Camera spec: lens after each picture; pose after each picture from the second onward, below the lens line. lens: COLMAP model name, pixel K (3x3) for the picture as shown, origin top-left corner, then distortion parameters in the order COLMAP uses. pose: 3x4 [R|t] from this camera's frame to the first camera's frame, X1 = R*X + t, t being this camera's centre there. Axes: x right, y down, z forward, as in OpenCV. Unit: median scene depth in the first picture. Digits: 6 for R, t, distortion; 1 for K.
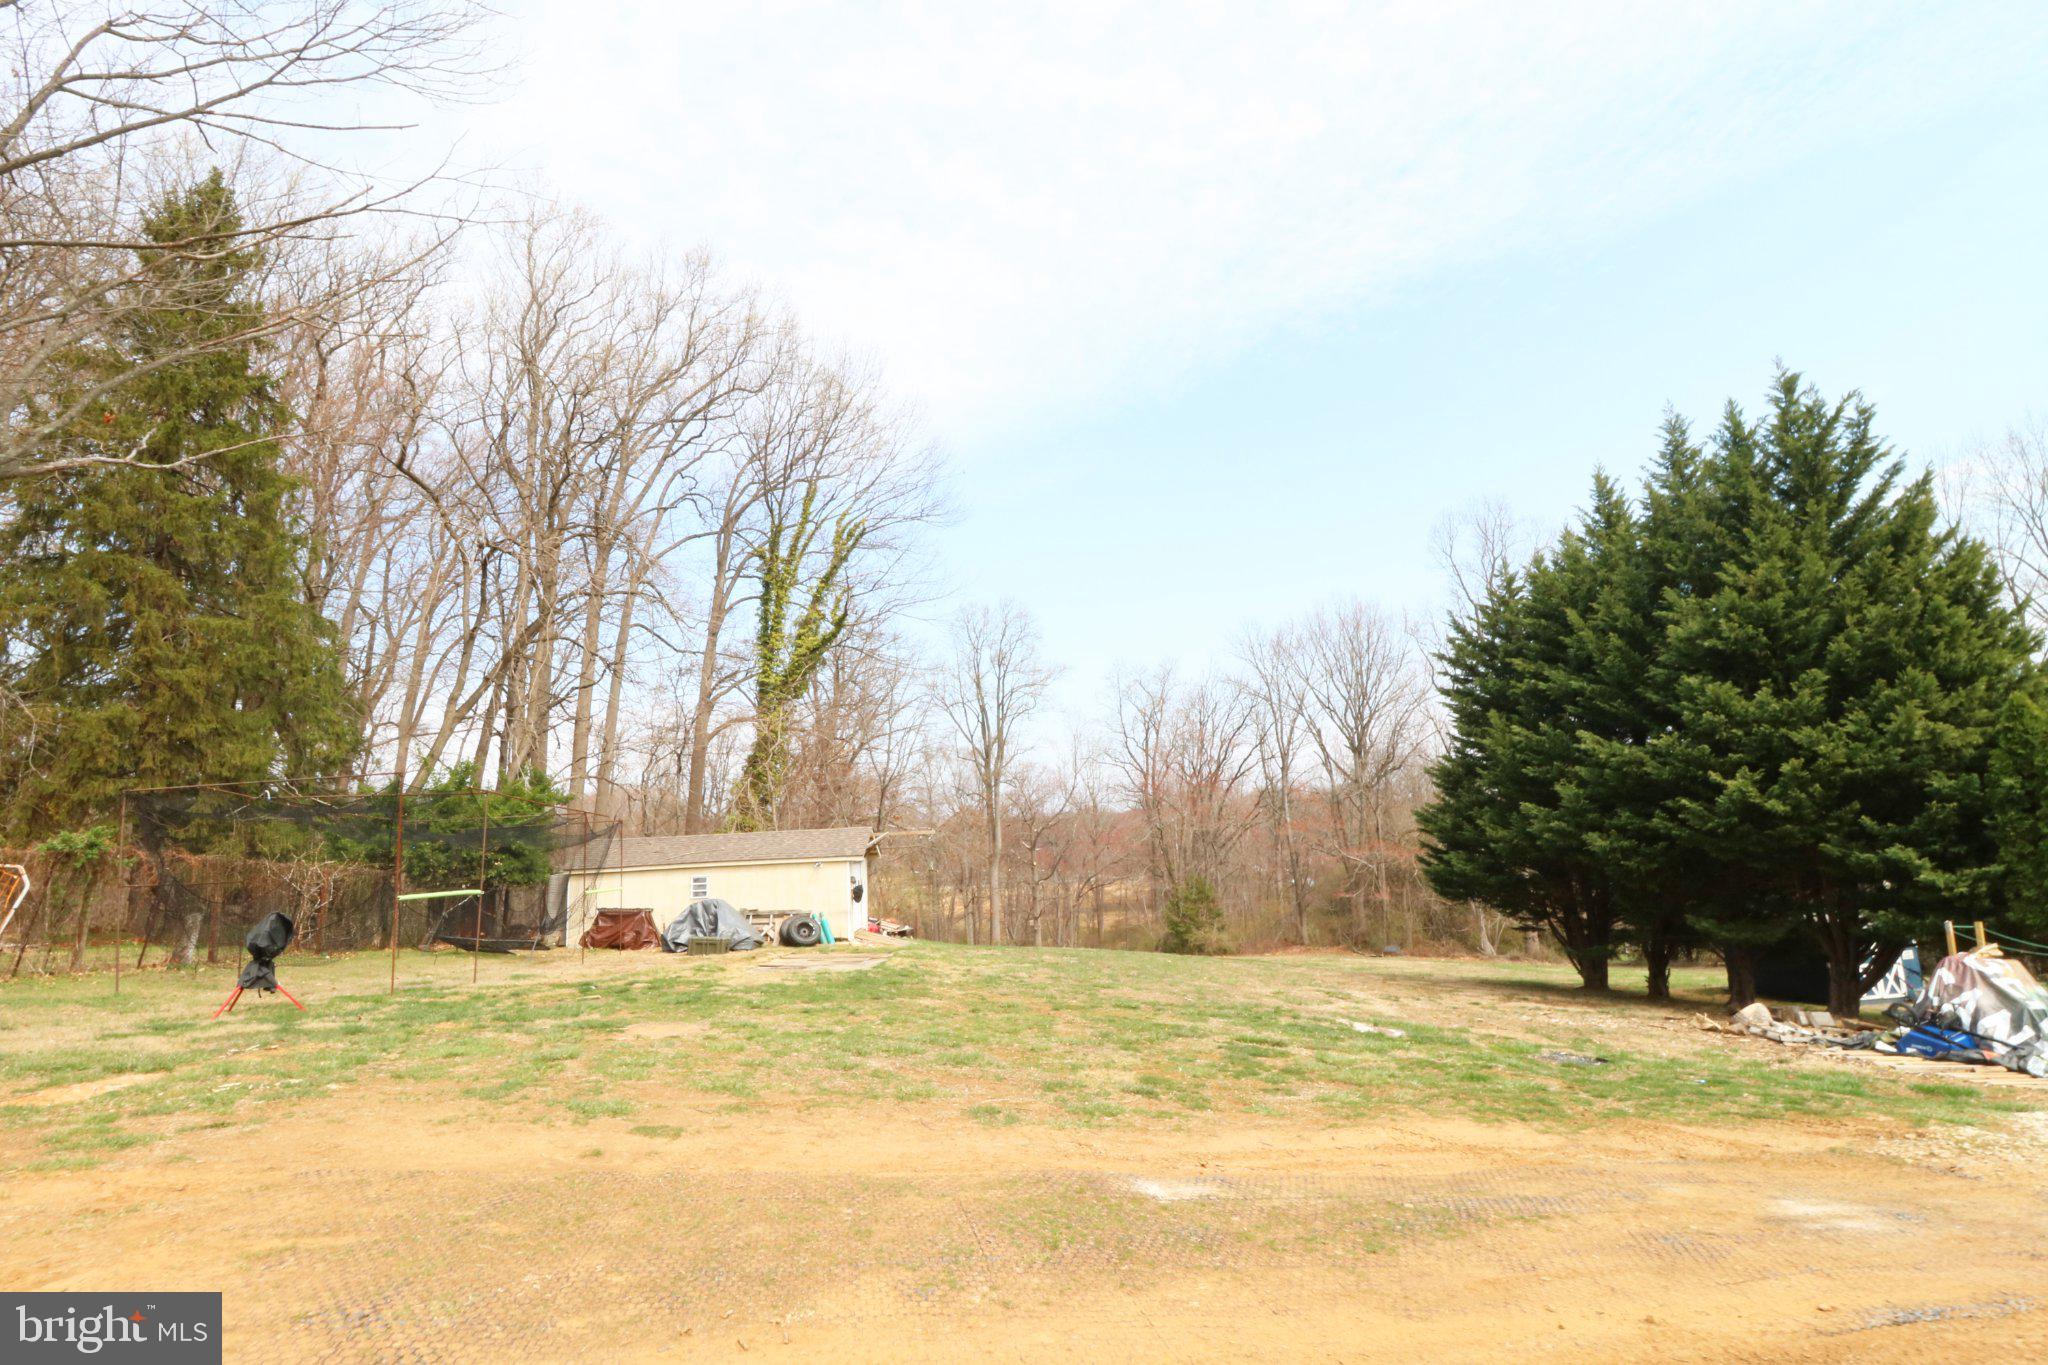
lens RADIAL K [[932.0, 0, 1031.1], [0, 932.0, 681.8], [0, 0, 1]] dist [0.000974, -0.018085]
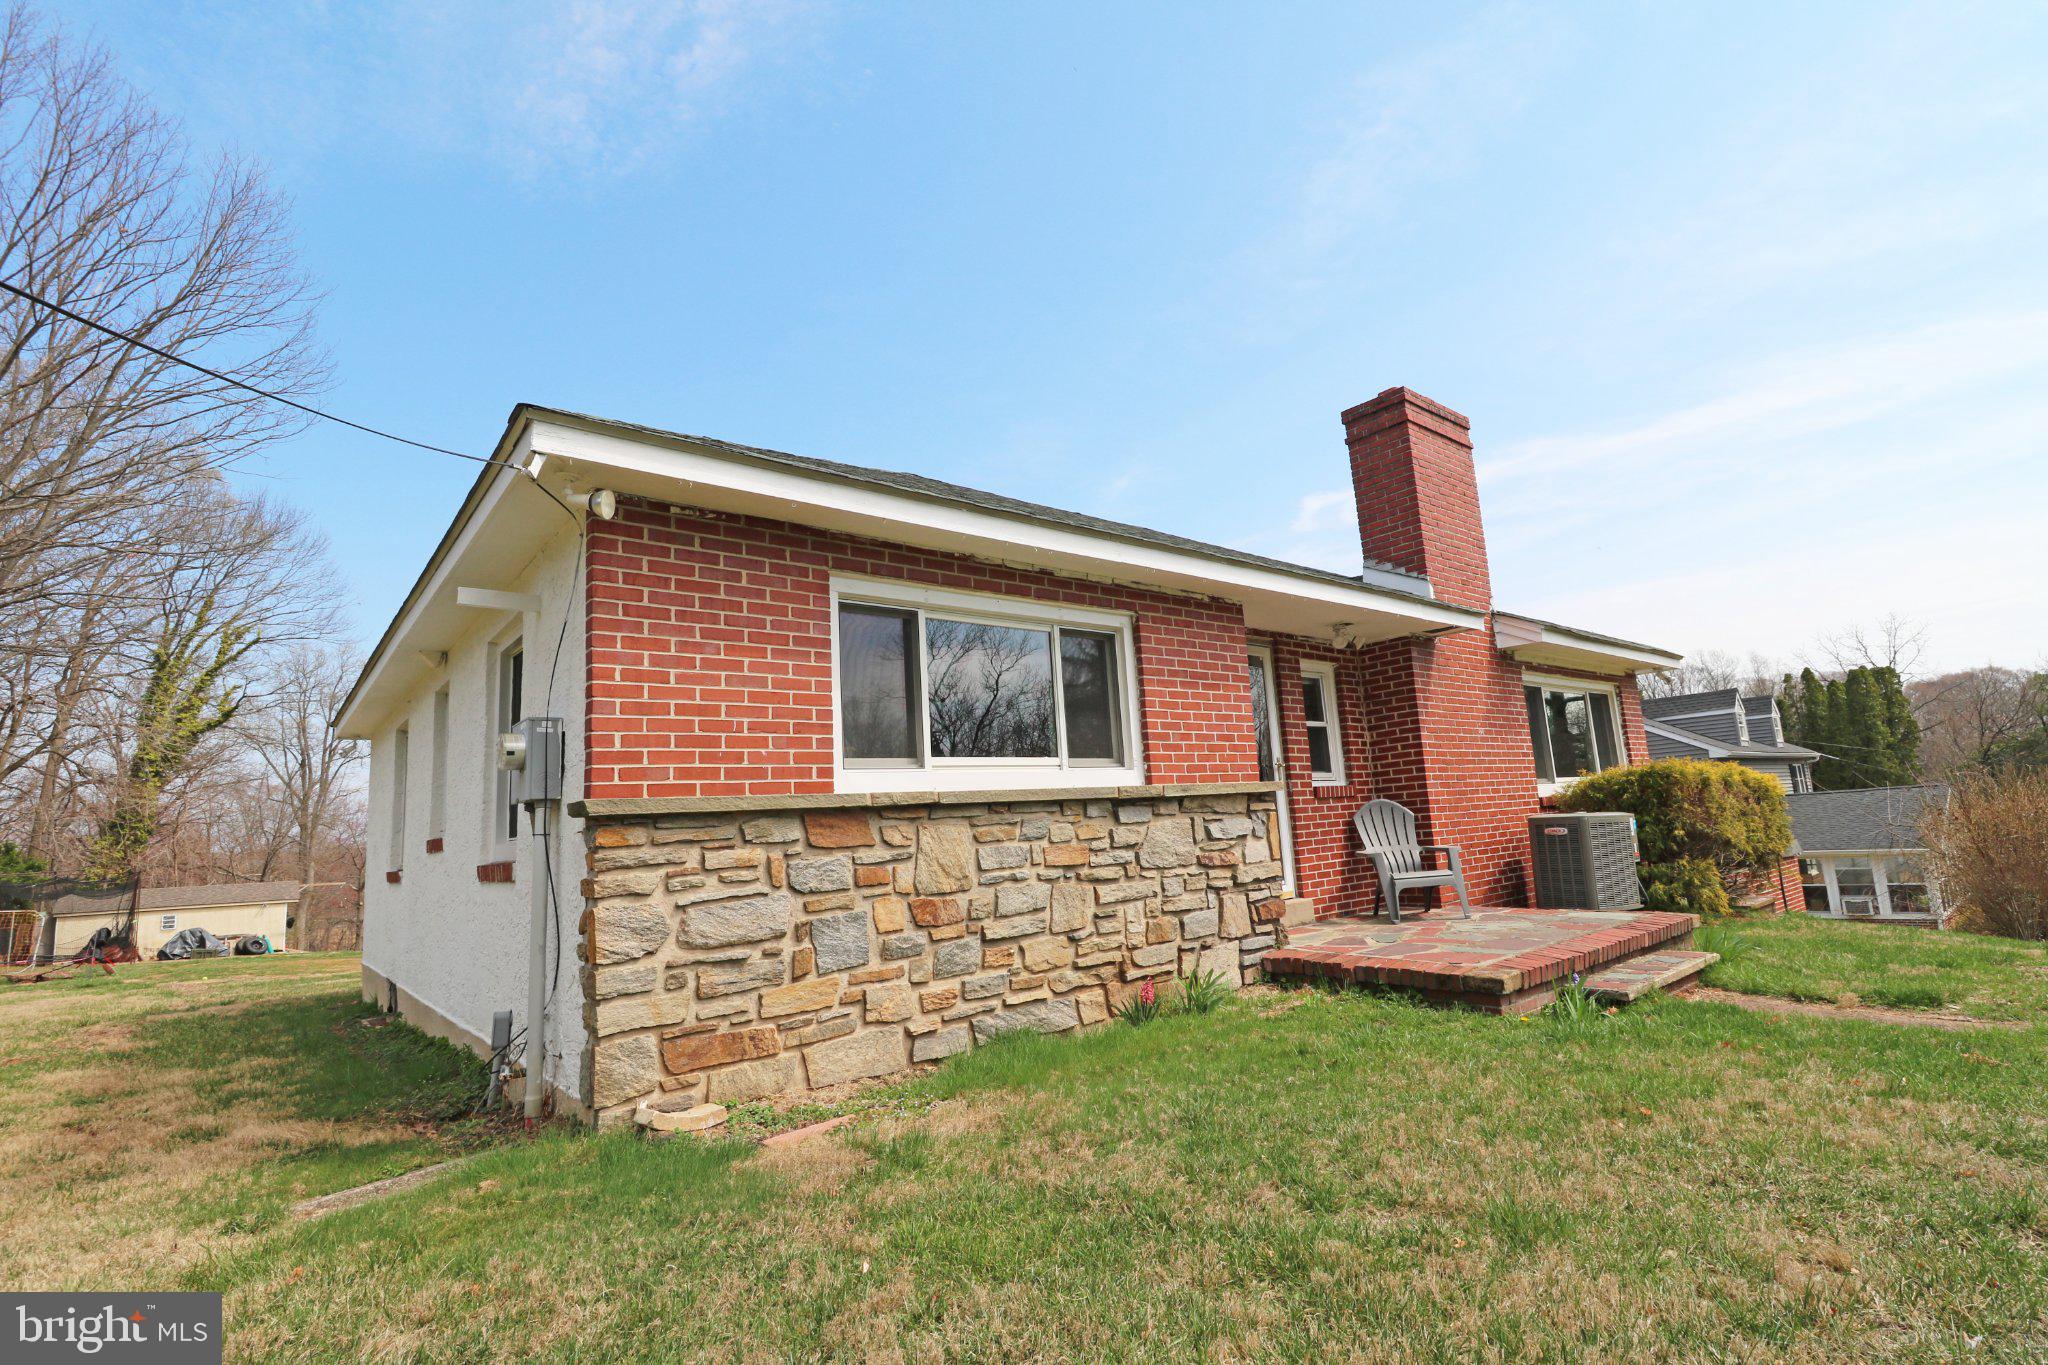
lens RADIAL K [[953.7, 0, 1024.0], [0, 953.7, 682.5], [0, 0, 1]] dist [0.001704, -0.009184]
pose [[0.799135, 0.101000, 0.592606, -0.225734], [-0.084295, 0.994872, -0.055888, -0.244503], [-0.595212, -0.005291, 0.803551, -1.306315]]
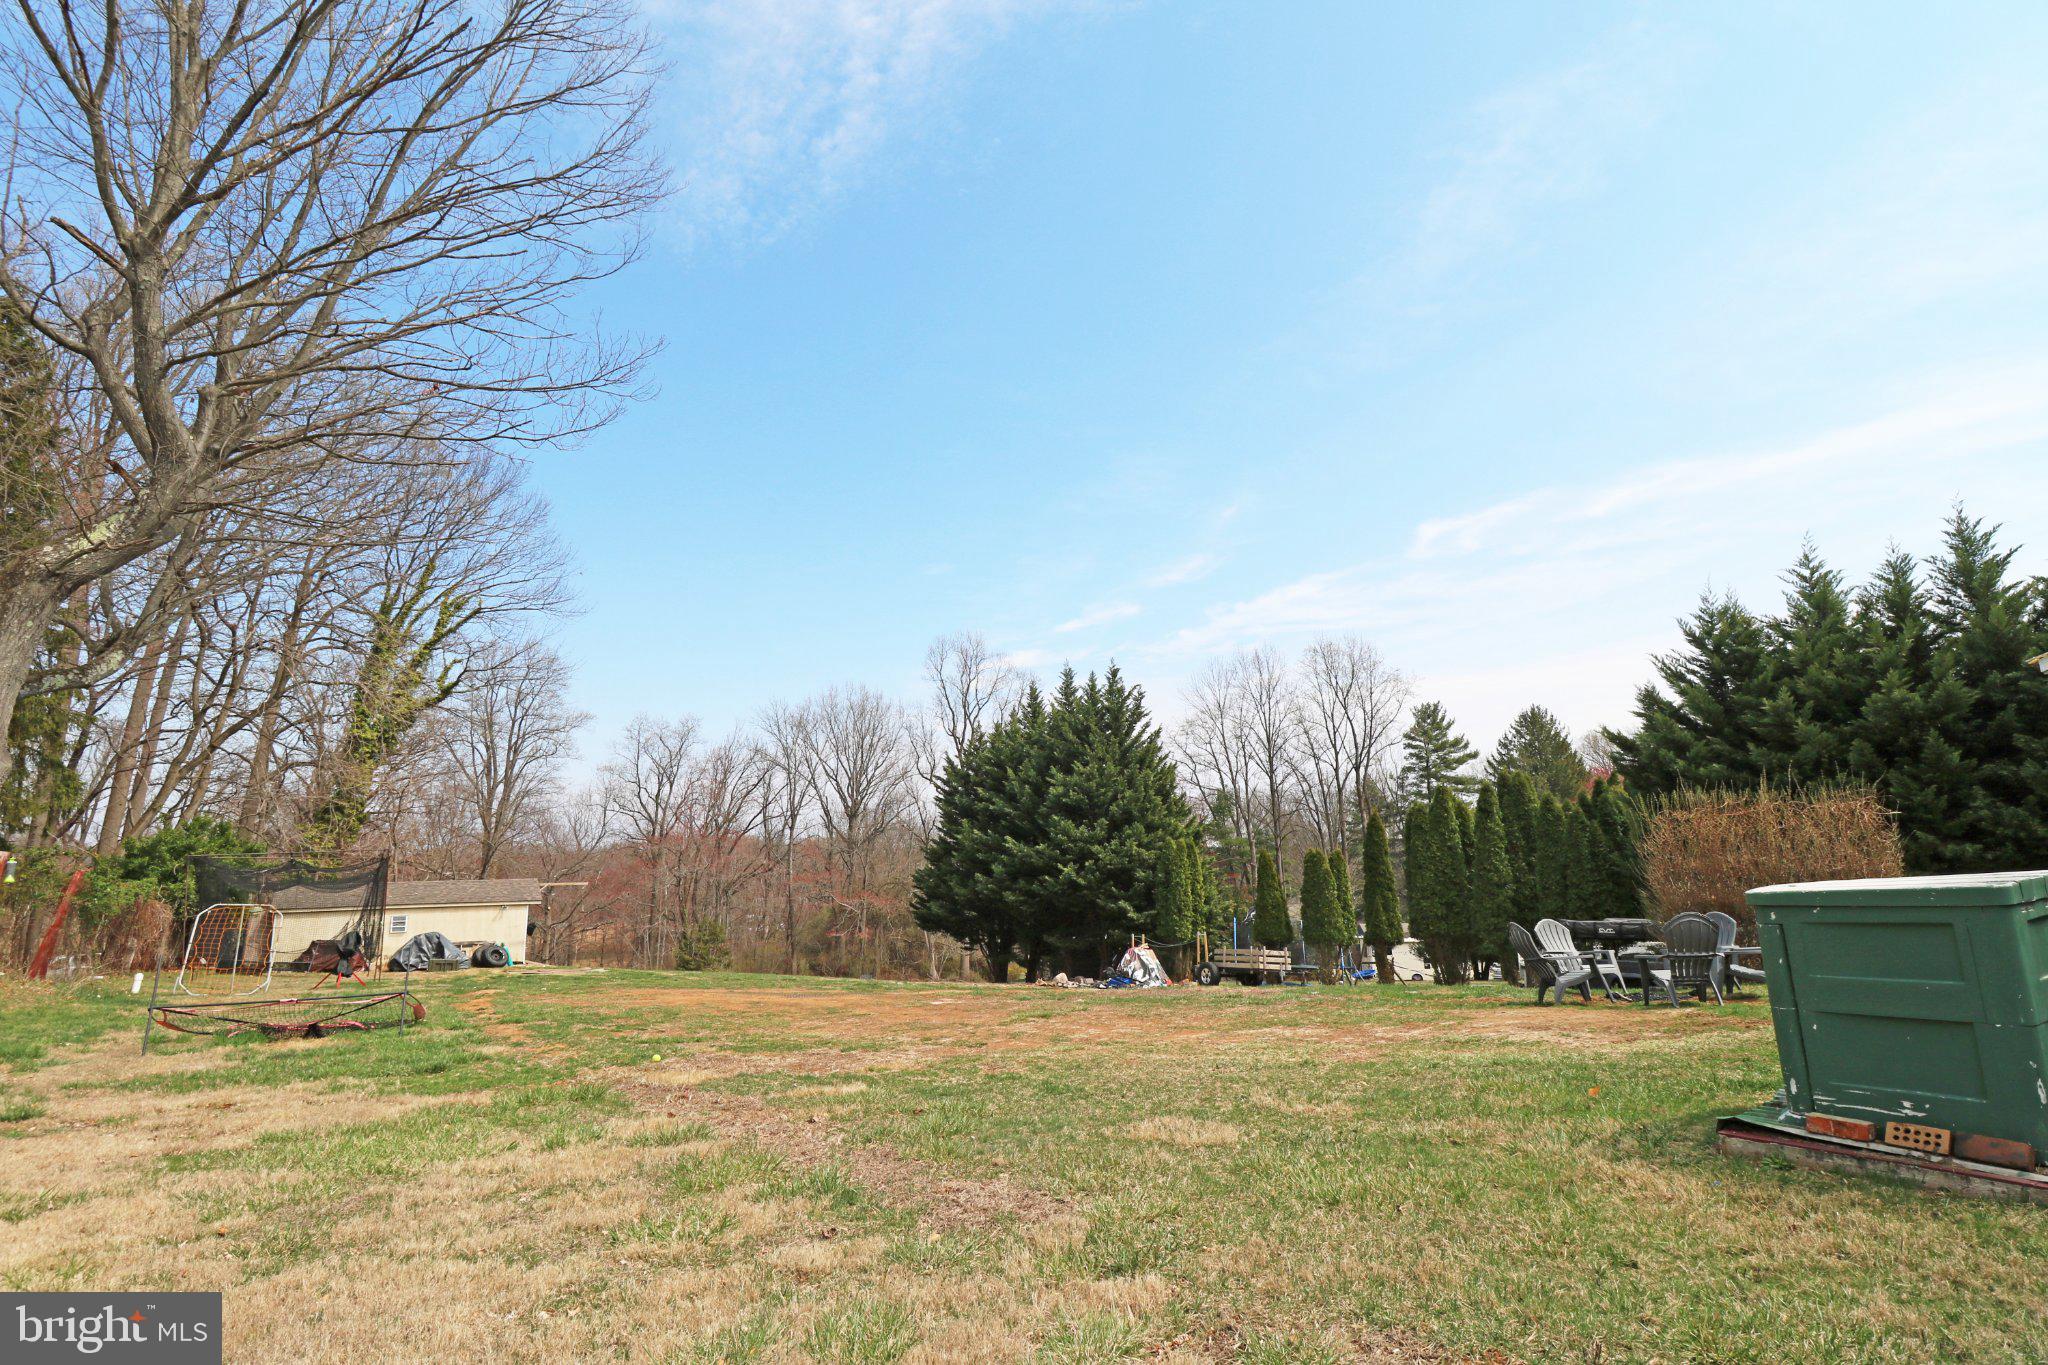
lens RADIAL K [[932.0, 0, 1031.1], [0, 932.0, 681.8], [0, 0, 1]] dist [0.000974, -0.018085]
pose [[0.850586, 0.127502, 0.510144, -0.361384], [-0.102779, 0.991758, -0.076506, -0.117070], [-0.515694, 0.012643, 0.856679, -0.631811]]
